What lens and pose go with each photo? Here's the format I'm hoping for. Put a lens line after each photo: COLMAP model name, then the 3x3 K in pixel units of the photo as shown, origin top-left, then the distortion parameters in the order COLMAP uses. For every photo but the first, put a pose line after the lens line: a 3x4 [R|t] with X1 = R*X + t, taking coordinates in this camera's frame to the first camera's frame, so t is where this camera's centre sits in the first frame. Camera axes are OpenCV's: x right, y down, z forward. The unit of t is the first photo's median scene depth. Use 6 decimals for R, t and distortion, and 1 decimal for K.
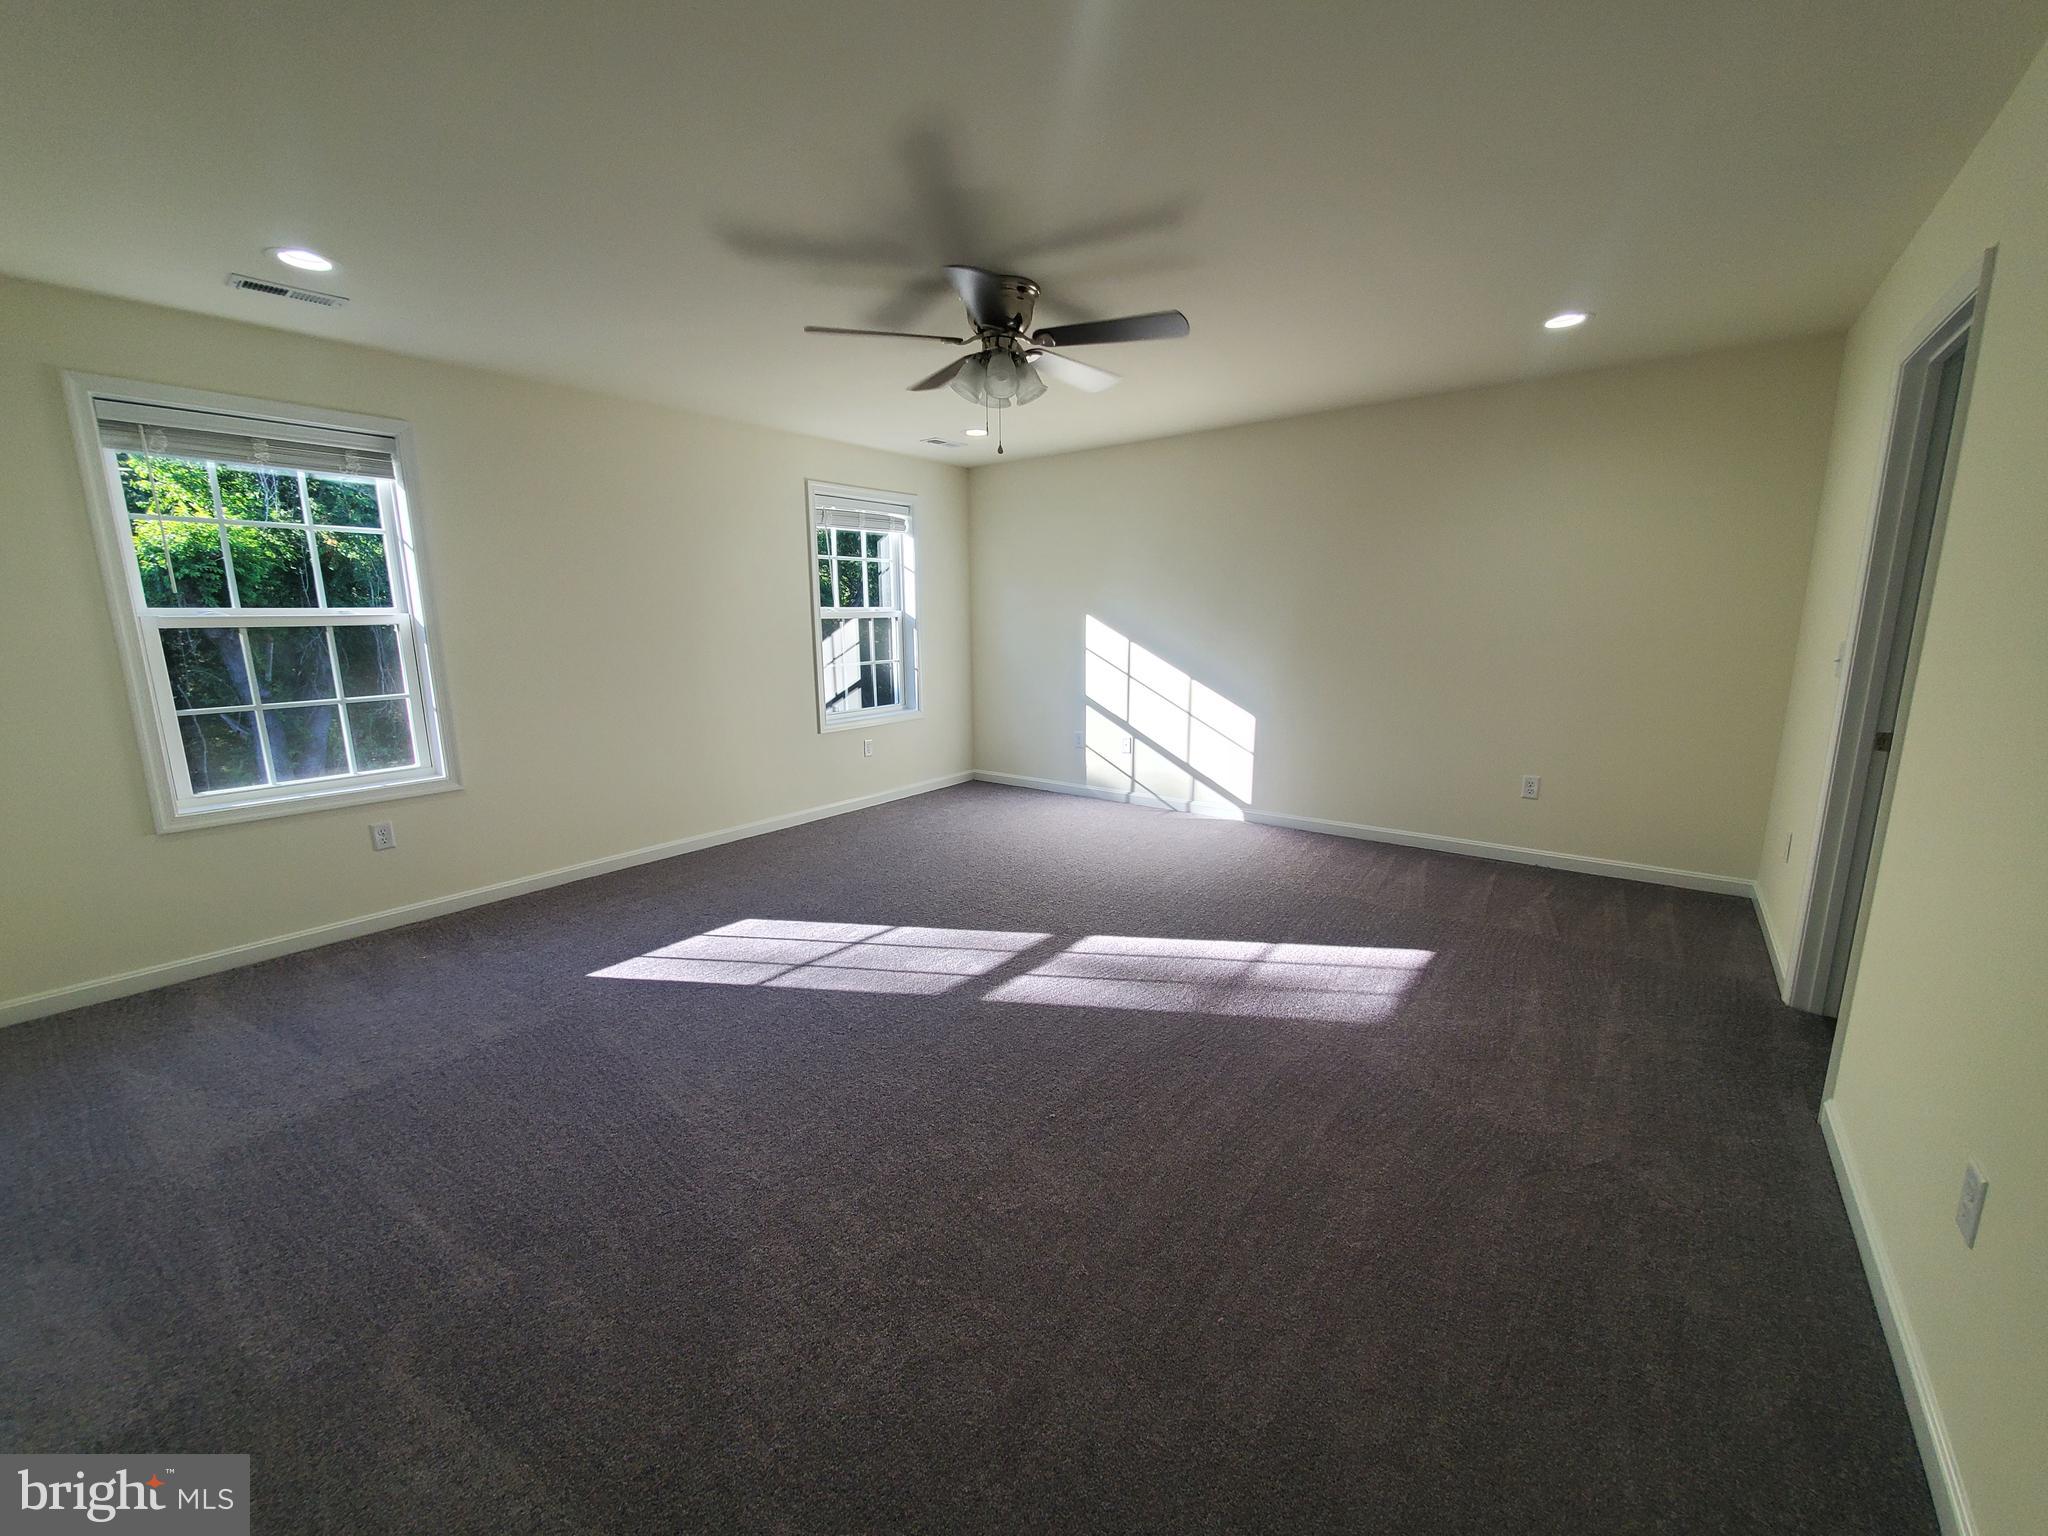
lens RADIAL K [[808.9, 0, 1019.9], [0, 808.9, 766.8], [0, 0, 1]] dist [0.002242, -0.002751]
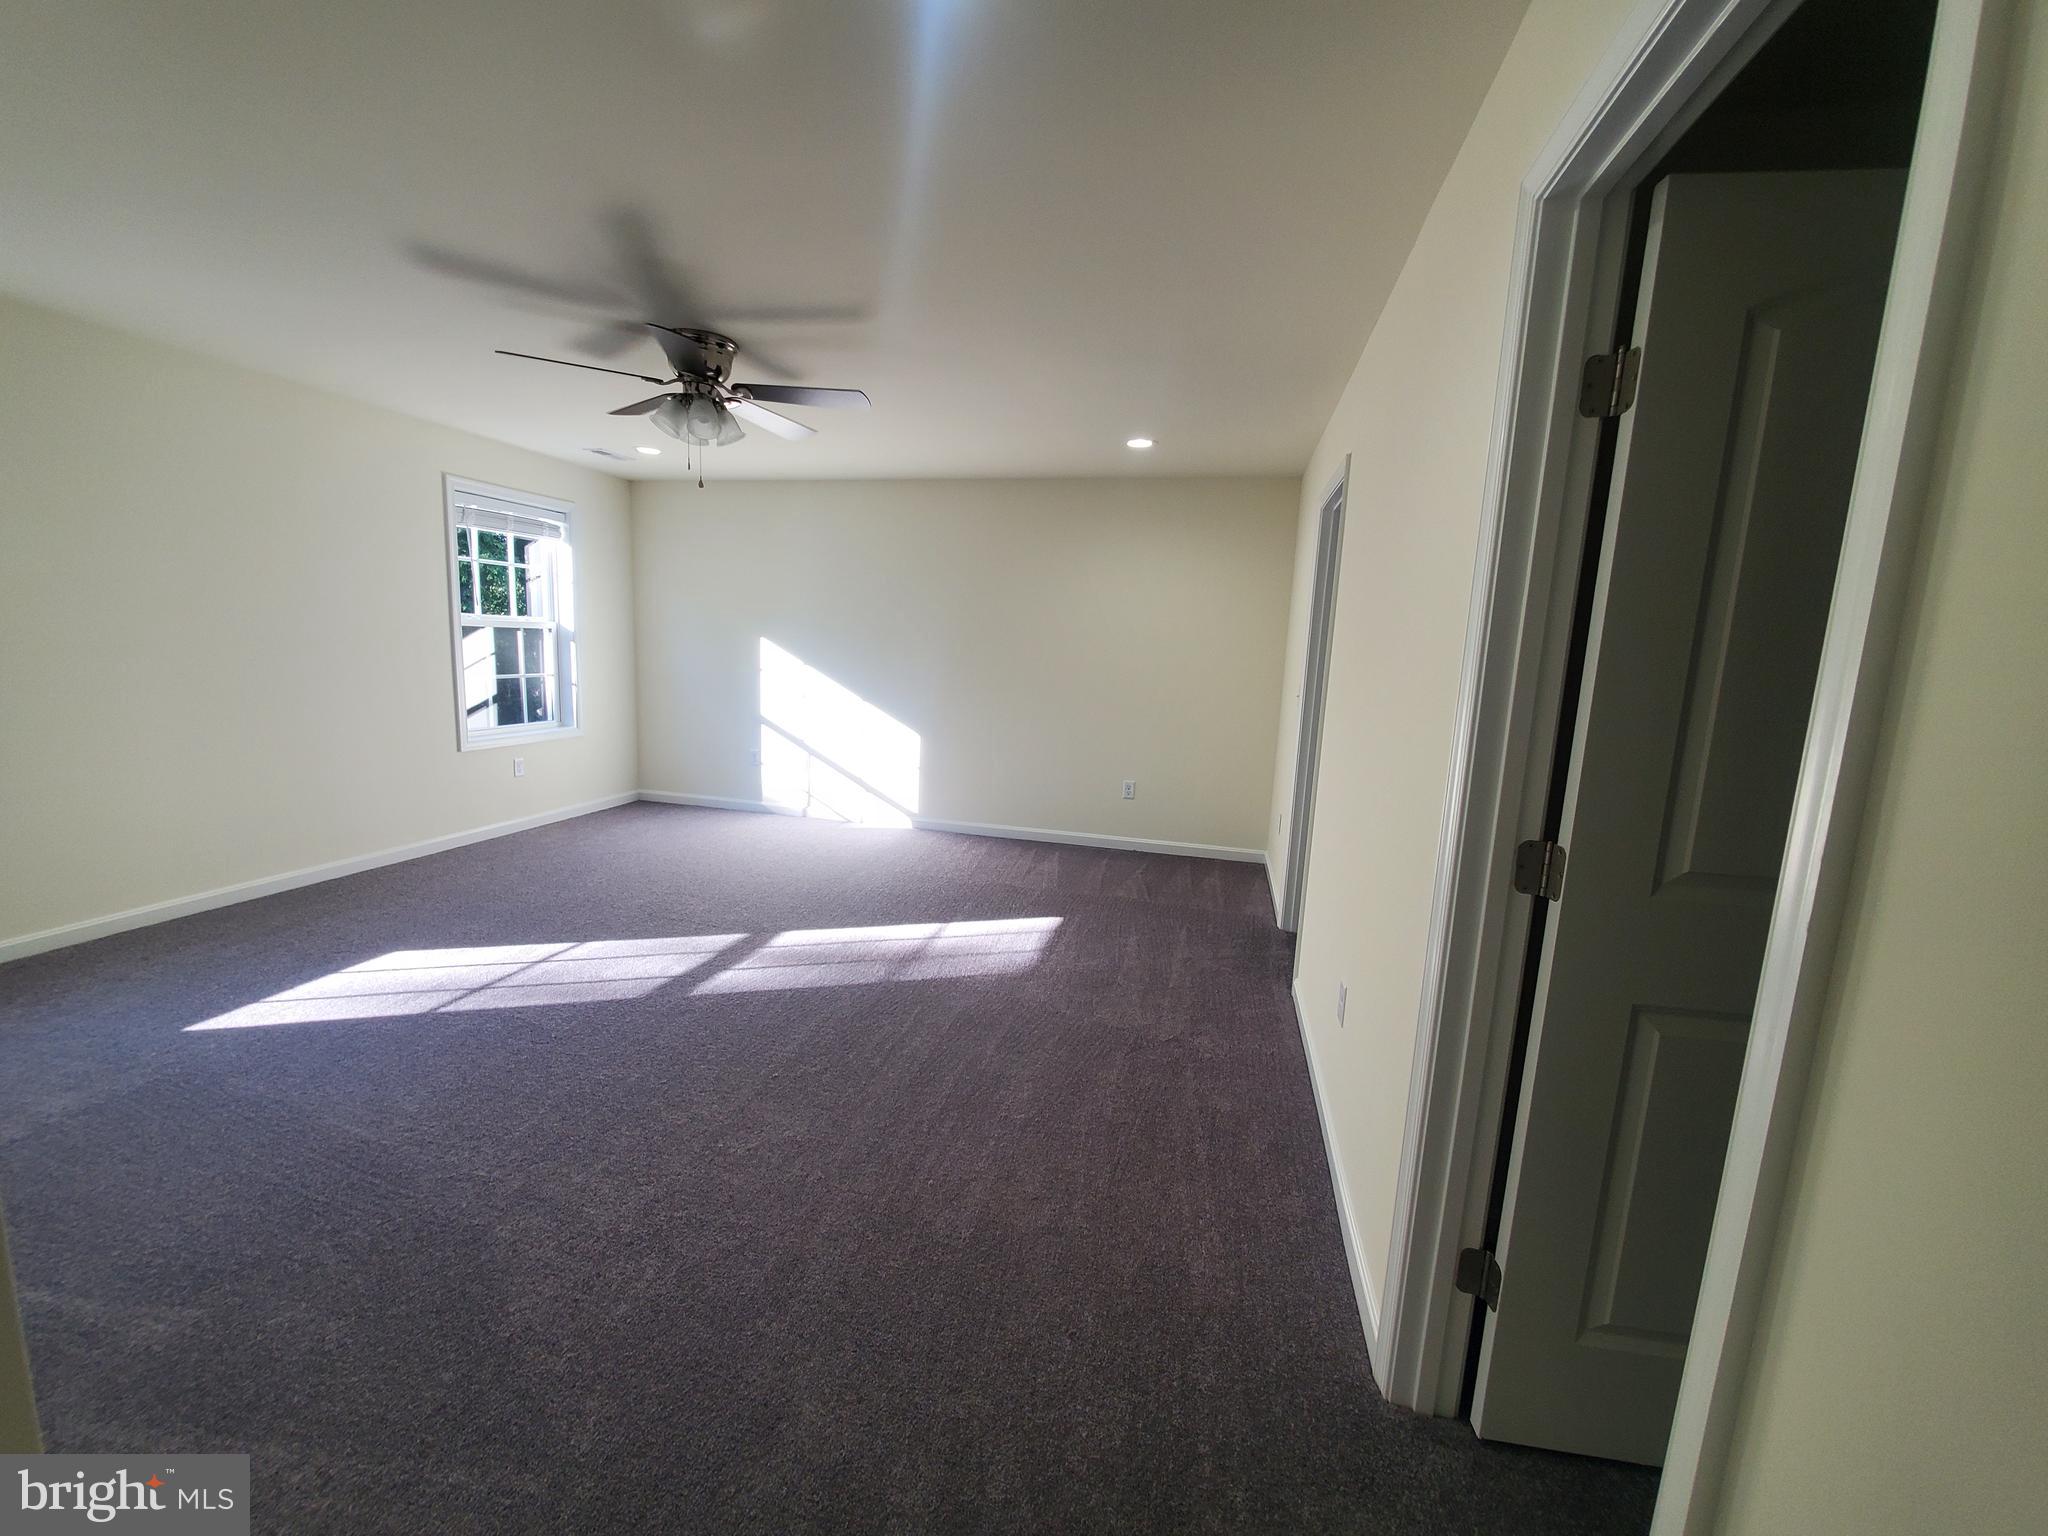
lens RADIAL K [[808.9, 0, 1018.4], [0, 808.9, 767.6], [0, 0, 1]] dist [0.002242, -0.002751]
pose [[0.912344, -0.011430, 0.409266, -0.083648], [0.022797, 0.999478, -0.022906, 0.022480], [-0.408790, 0.030228, 0.912128, -0.153760]]
